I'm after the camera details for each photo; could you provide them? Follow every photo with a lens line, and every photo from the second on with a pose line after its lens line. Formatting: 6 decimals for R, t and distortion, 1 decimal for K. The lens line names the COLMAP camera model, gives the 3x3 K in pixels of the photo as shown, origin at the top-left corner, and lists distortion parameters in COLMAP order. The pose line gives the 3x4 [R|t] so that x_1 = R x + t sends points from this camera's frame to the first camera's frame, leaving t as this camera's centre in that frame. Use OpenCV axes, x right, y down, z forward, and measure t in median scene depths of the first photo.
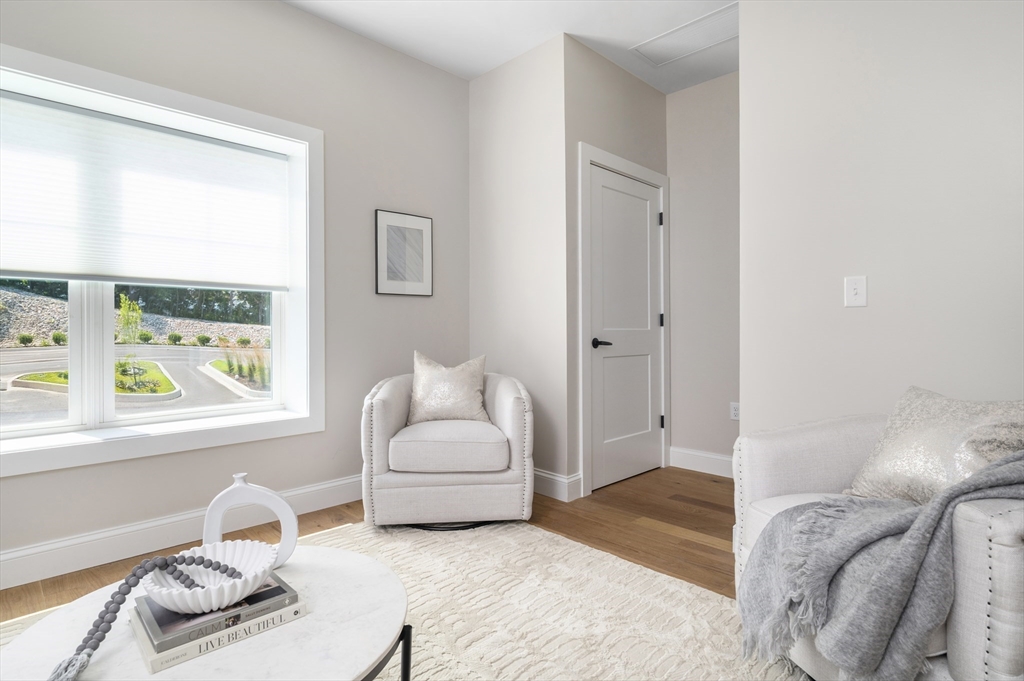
lens RADIAL K [[522.1, 0, 512.0], [0, 522.1, 340.5], [0, 0, 1]] dist [0.000409, 0.000089]
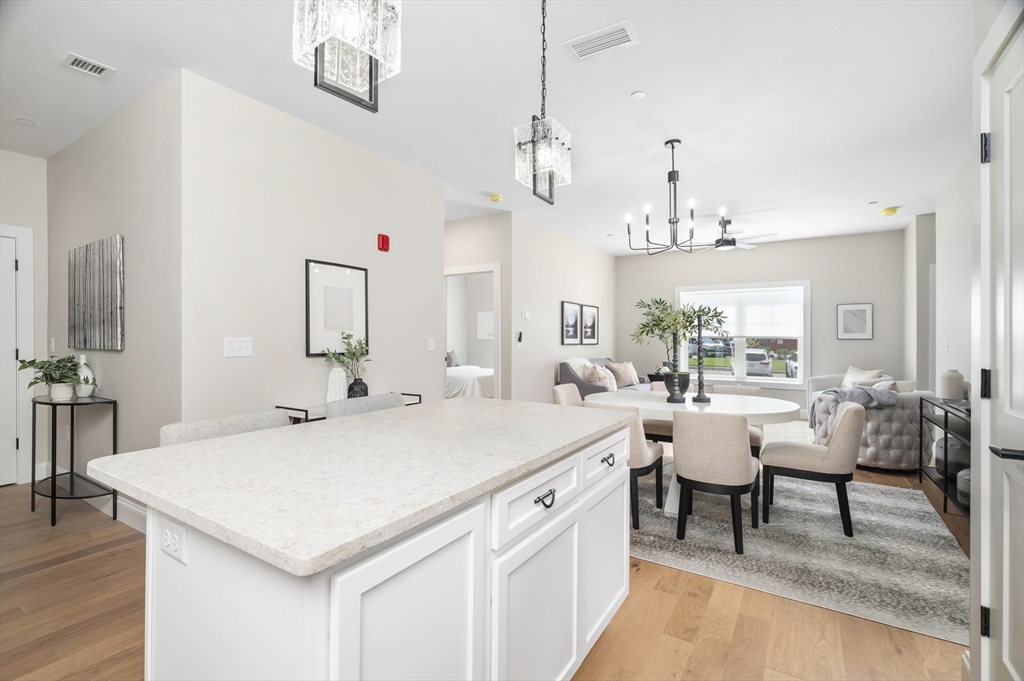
lens RADIAL K [[444.3, 0, 517.0], [0, 444.3, 338.7], [0, 0, 1]] dist [-0.001504, -0.000057]
pose [[0.243794, 0.002093, -0.969825, 1.576352], [-0.031838, 0.999476, -0.005847, -0.037250], [0.969304, 0.032303, 0.243733, -1.082472]]
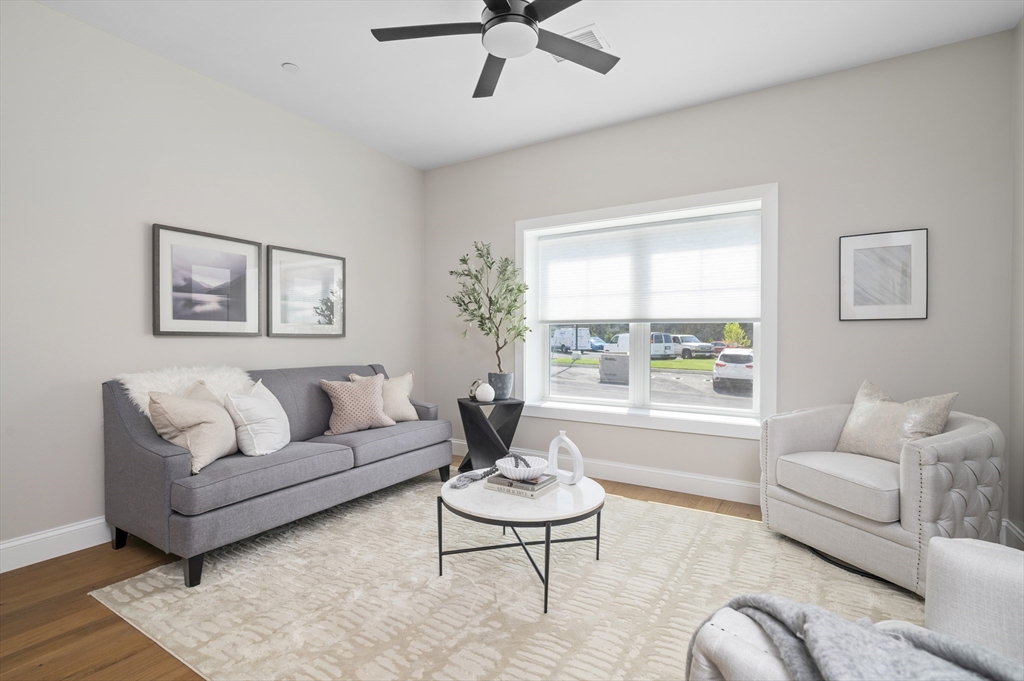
lens RADIAL K [[499.4, 0, 512.0], [0, 499.4, 340.5], [0, 0, 1]] dist [0.001613, 0.000116]
pose [[0.217587, 0.007109, -0.976015, 0.619435], [-0.030214, 0.999543, 0.000545, -0.036665], [0.975573, 0.029370, 0.217702, 0.200092]]
